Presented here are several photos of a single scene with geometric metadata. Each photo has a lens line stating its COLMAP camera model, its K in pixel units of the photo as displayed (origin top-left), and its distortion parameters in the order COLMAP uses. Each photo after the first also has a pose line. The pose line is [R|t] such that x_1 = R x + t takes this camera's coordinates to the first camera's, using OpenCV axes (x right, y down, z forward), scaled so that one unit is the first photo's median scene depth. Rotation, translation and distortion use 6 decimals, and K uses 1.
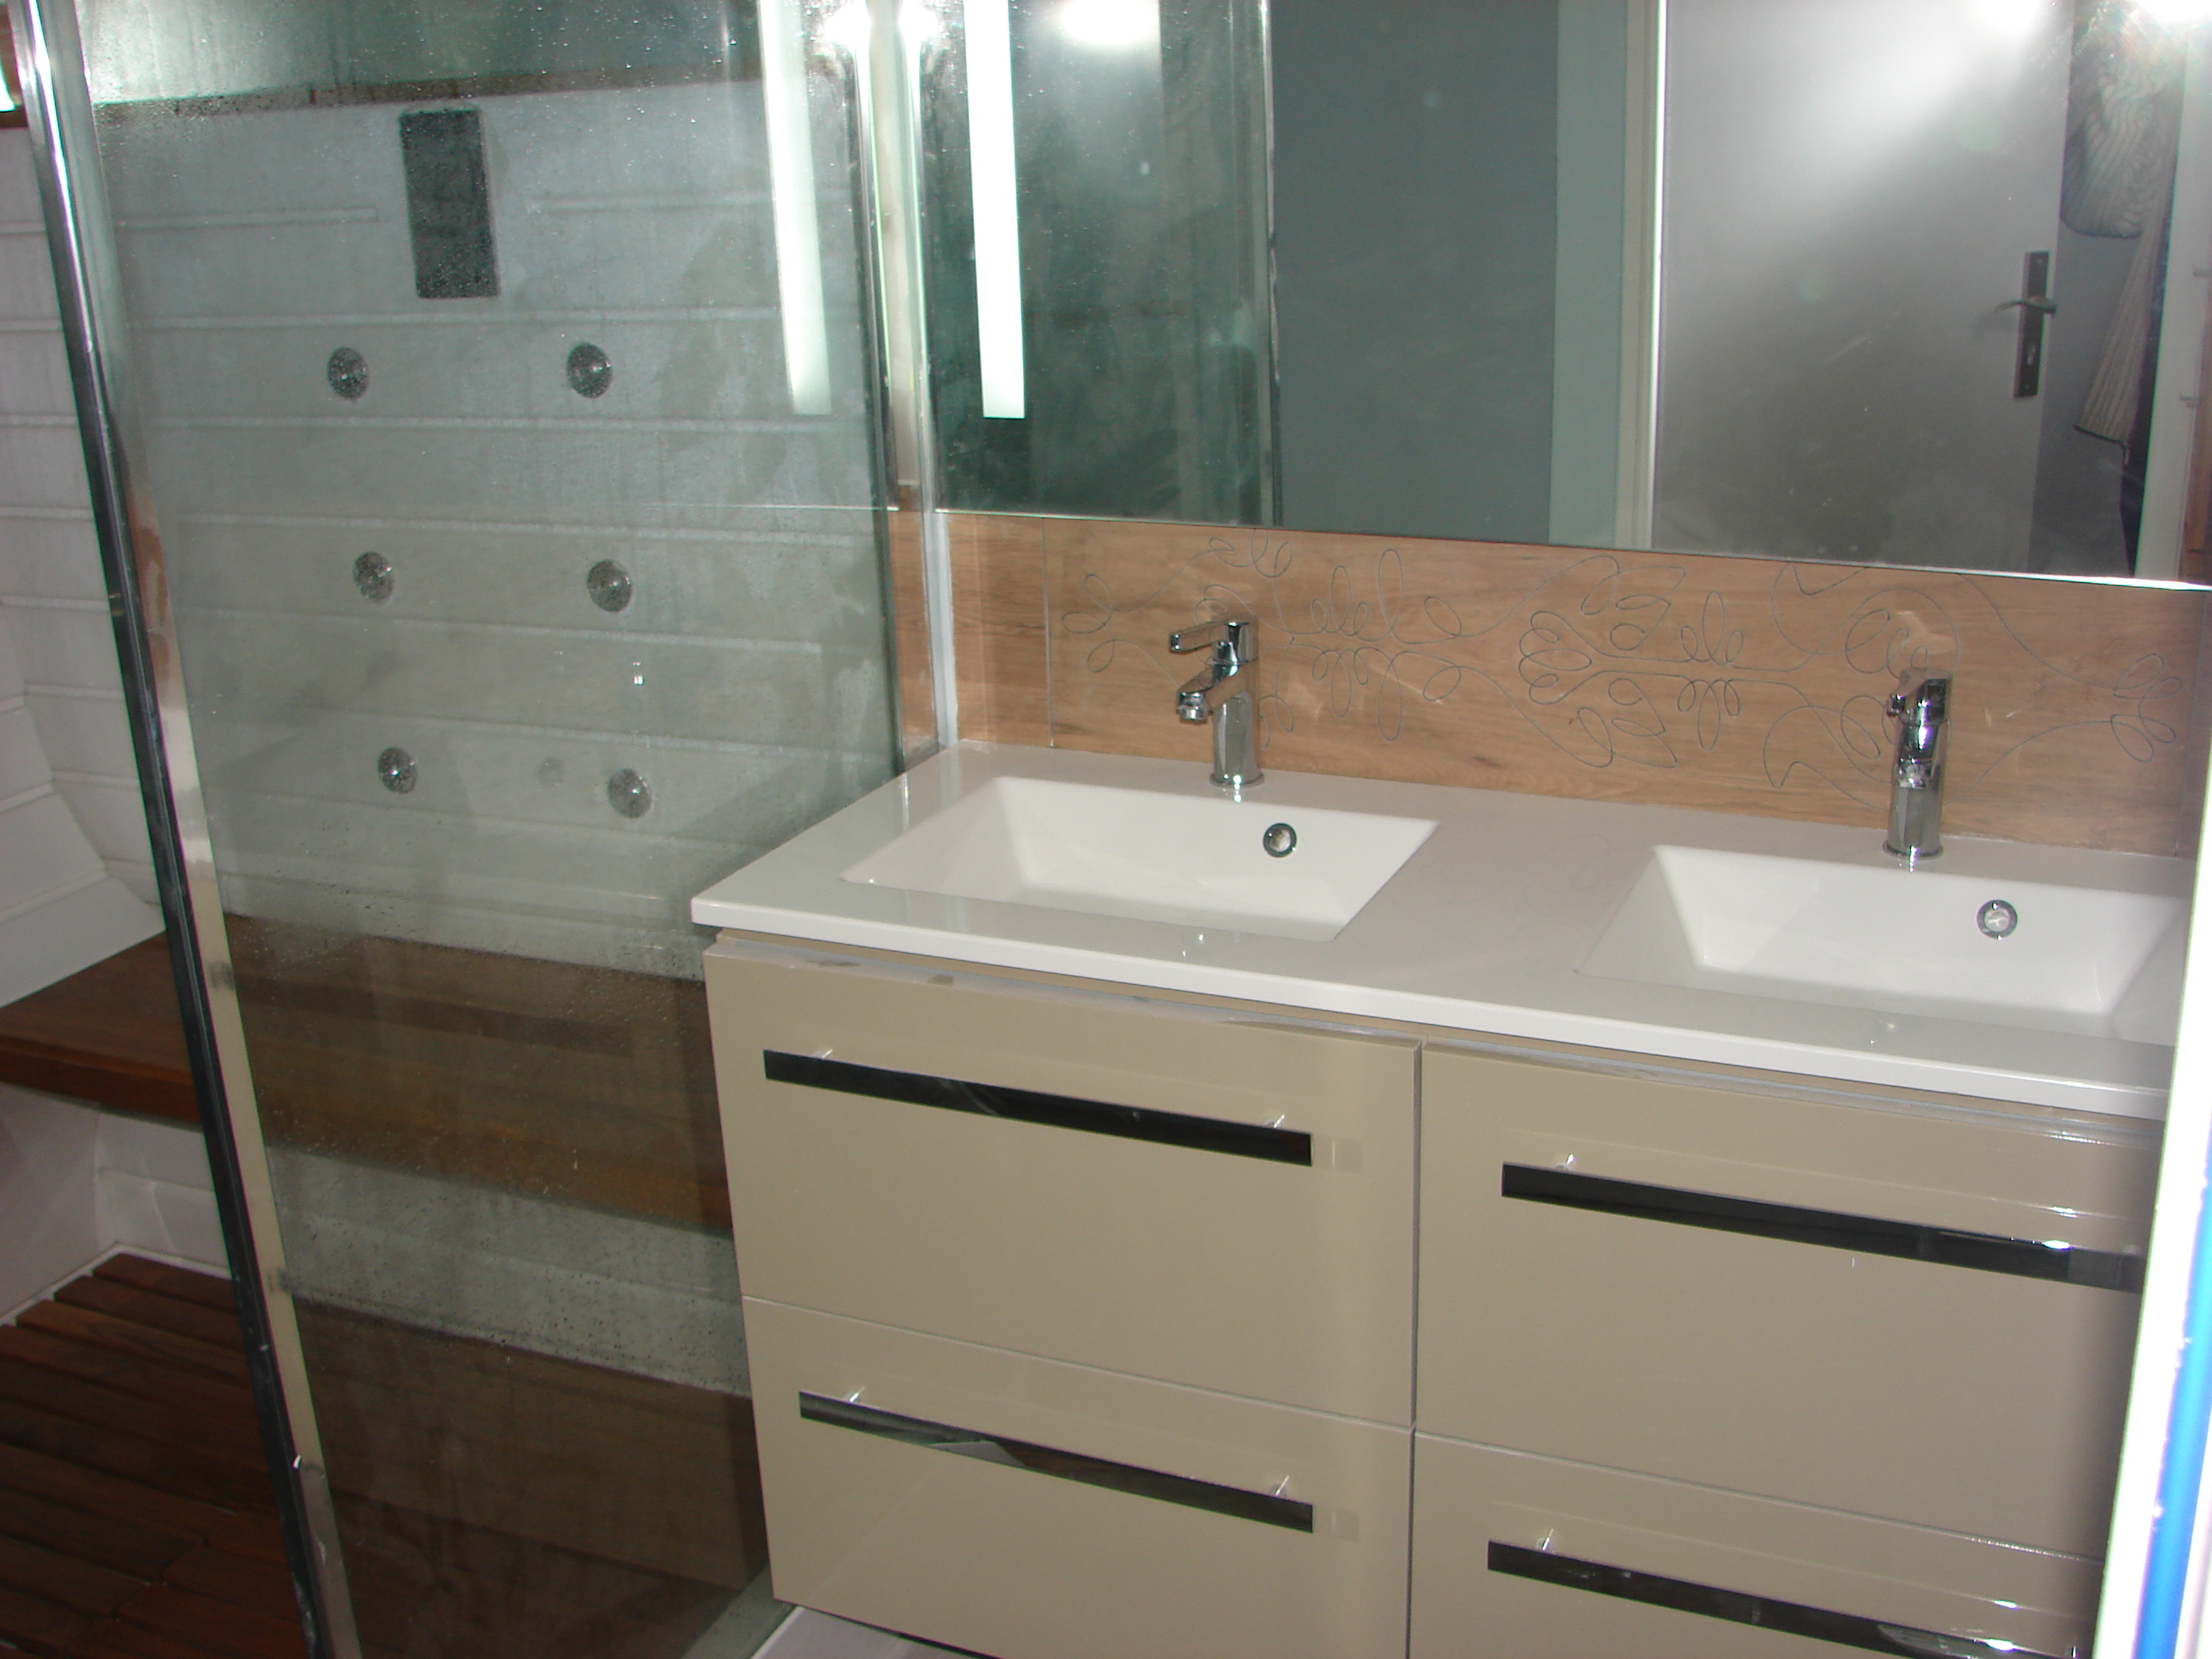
lens RADIAL K [[2383.4, 0, 1105.9], [0, 2383.4, 869.1], [0, 0, 1]] dist [-0.218677, 0.286566]
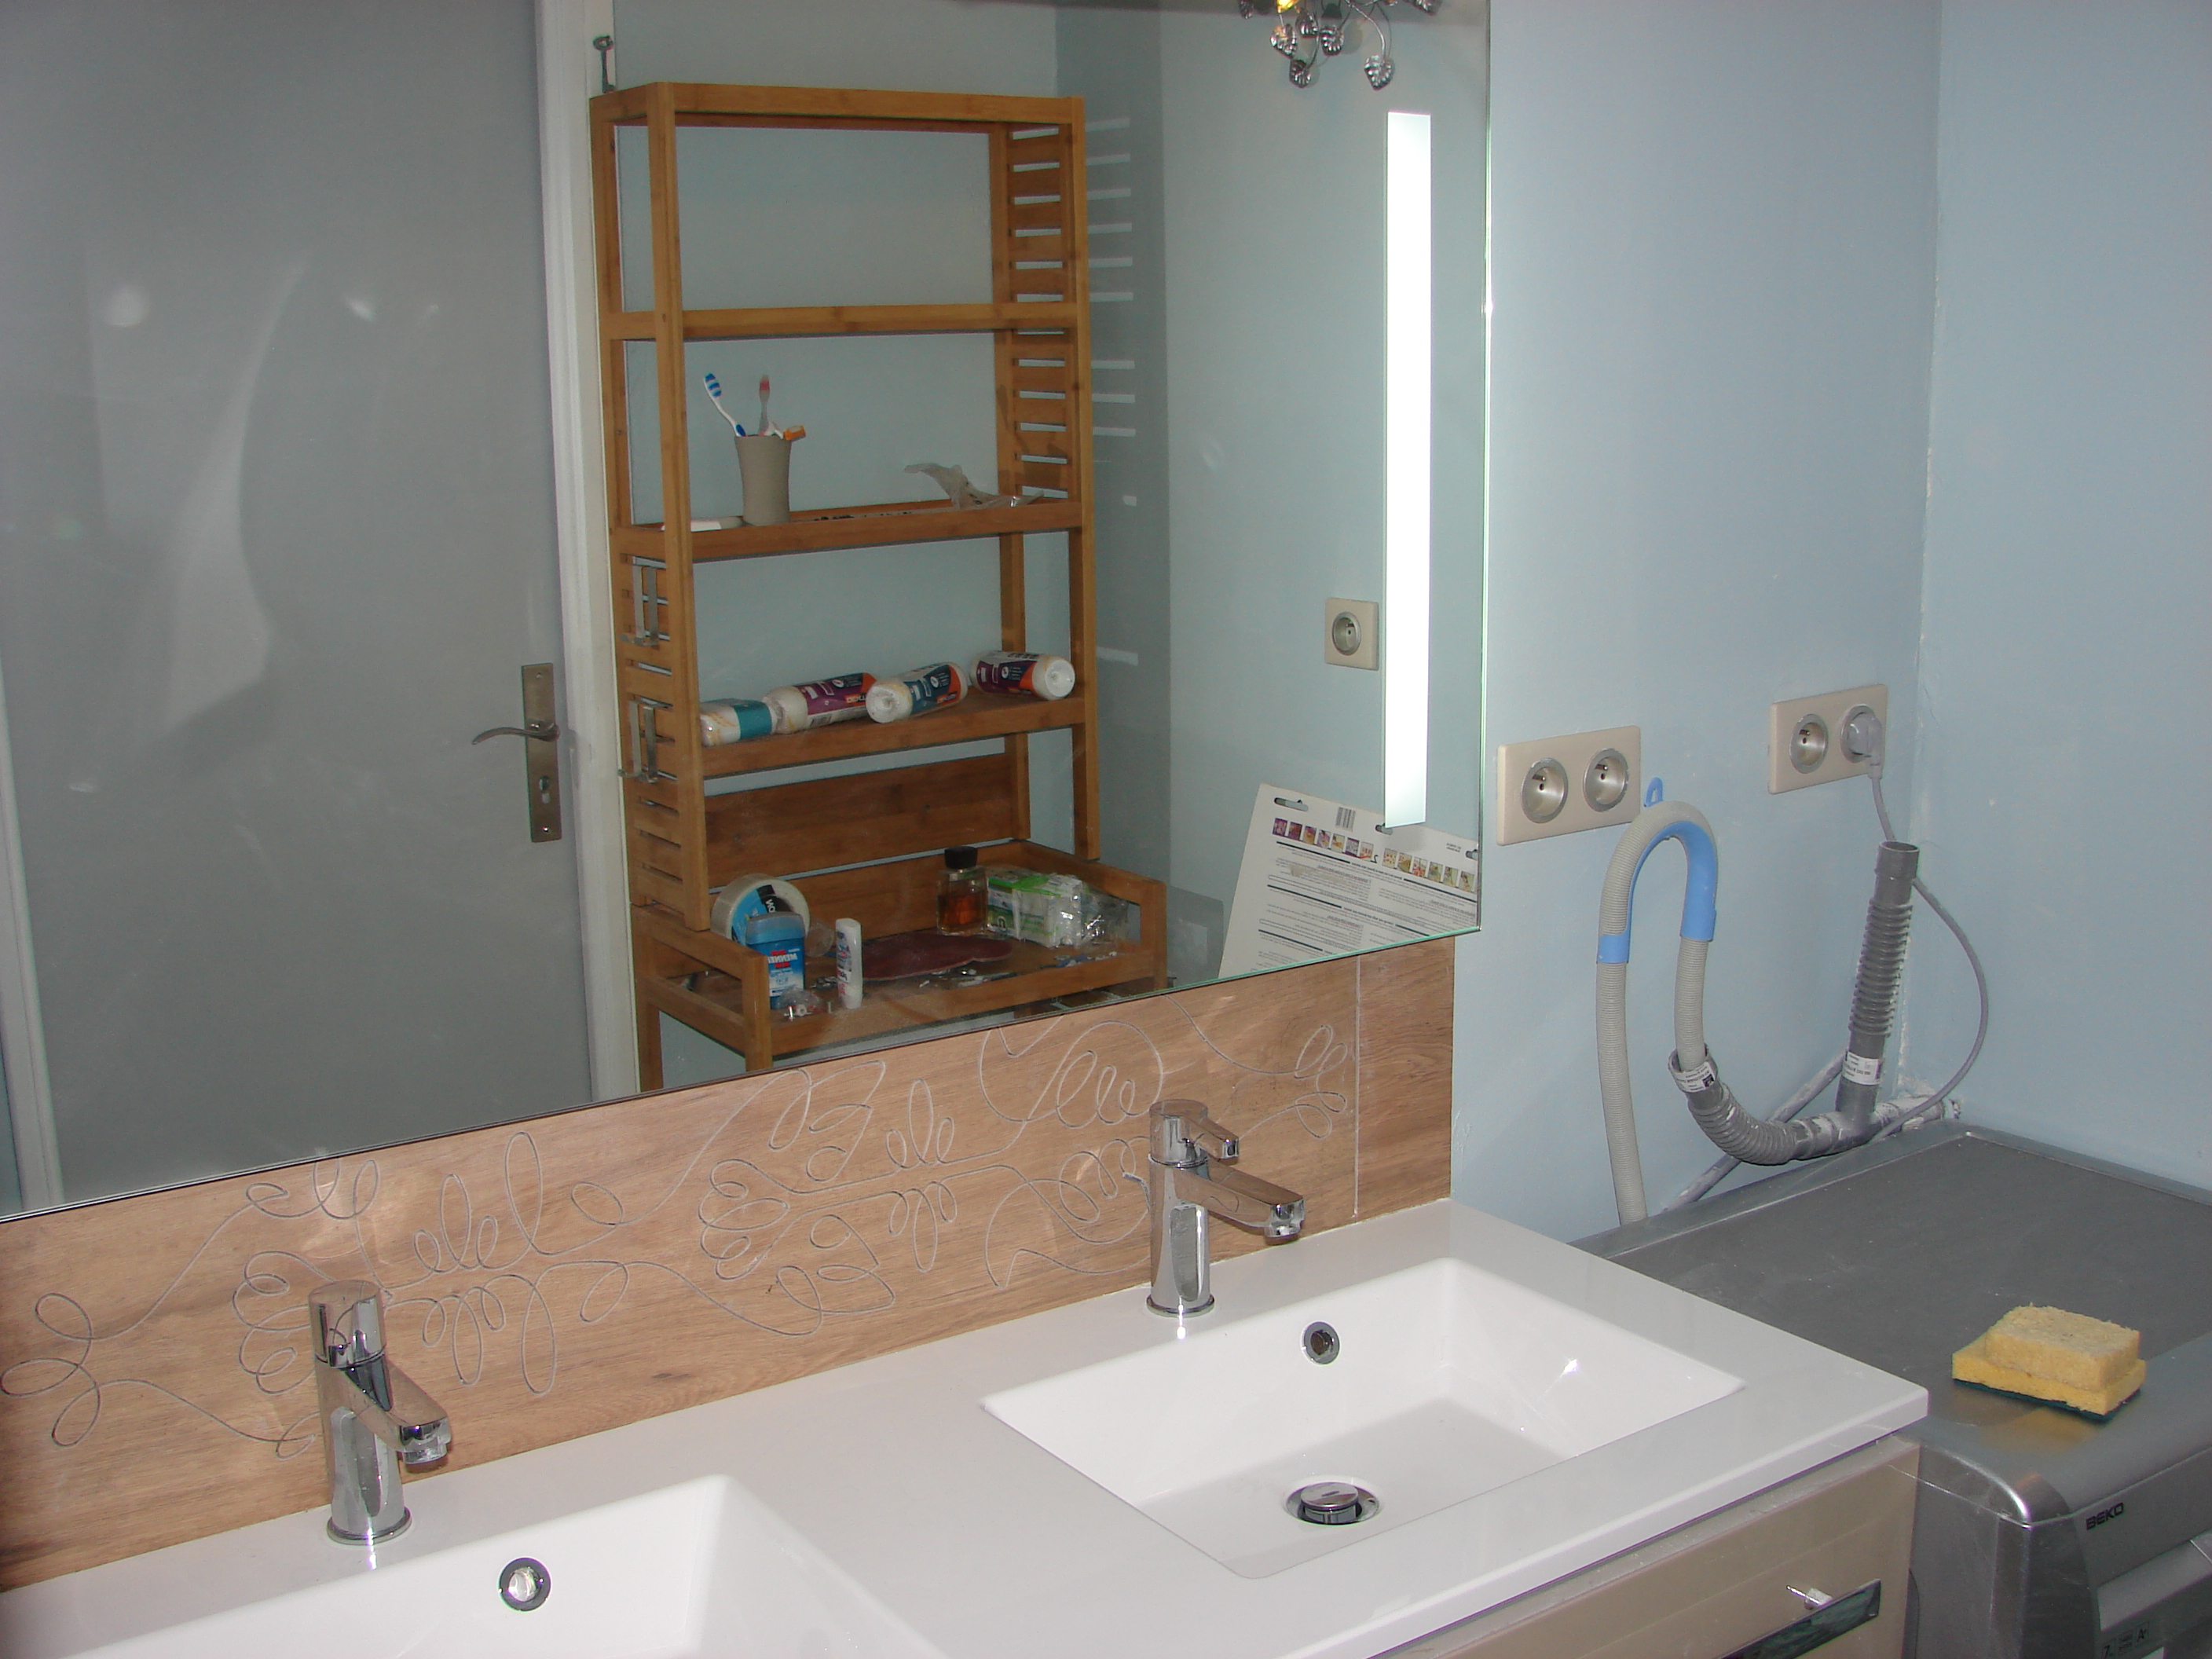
lens RADIAL K [[2383.4, 0, 1105.9], [0, 2383.4, 869.1], [0, 0, 1]] dist [-0.218677, 0.286566]
pose [[0.518541, -0.158700, 0.840196, -0.324148], [0.274965, 0.961381, 0.011890, -0.152473], [-0.809635, 0.224859, 0.542152, 0.413361]]
